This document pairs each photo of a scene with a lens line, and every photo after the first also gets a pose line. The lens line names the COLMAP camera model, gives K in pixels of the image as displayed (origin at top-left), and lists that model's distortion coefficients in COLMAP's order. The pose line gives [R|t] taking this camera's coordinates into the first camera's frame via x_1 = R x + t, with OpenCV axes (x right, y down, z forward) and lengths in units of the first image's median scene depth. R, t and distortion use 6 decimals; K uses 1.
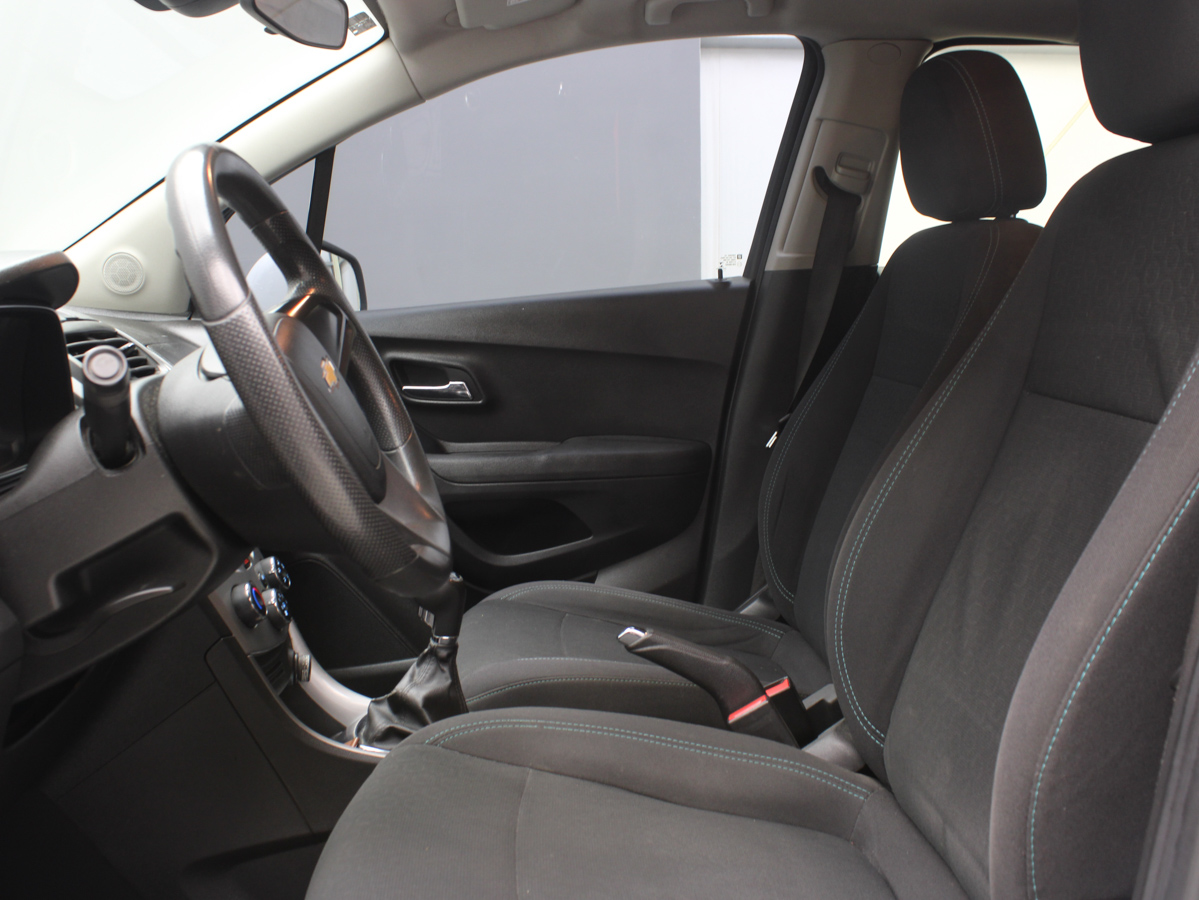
lens RADIAL K [[1204.4, 0, 599.5], [0, 1204.4, 450.0], [0, 0, 1]] dist [-0.140999, 0.136232]
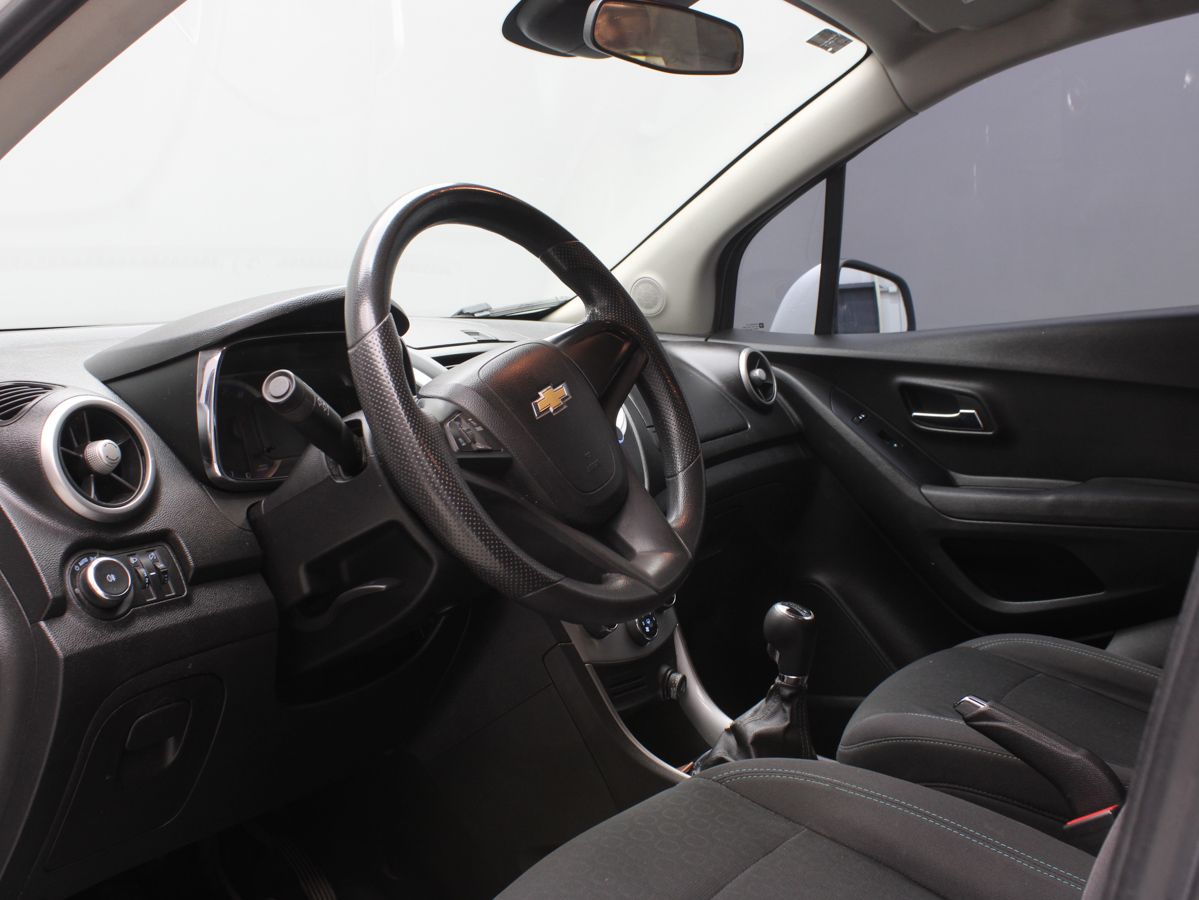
lens RADIAL K [[1204.4, 0, 599.5], [0, 1204.4, 450.0], [0, 0, 1]] dist [-0.140999, 0.136232]
pose [[0.815532, 0.053177, -0.576263, 0.208130], [-0.062323, 0.998048, 0.003900, -0.013158], [0.575346, 0.032734, 0.817255, 0.091602]]
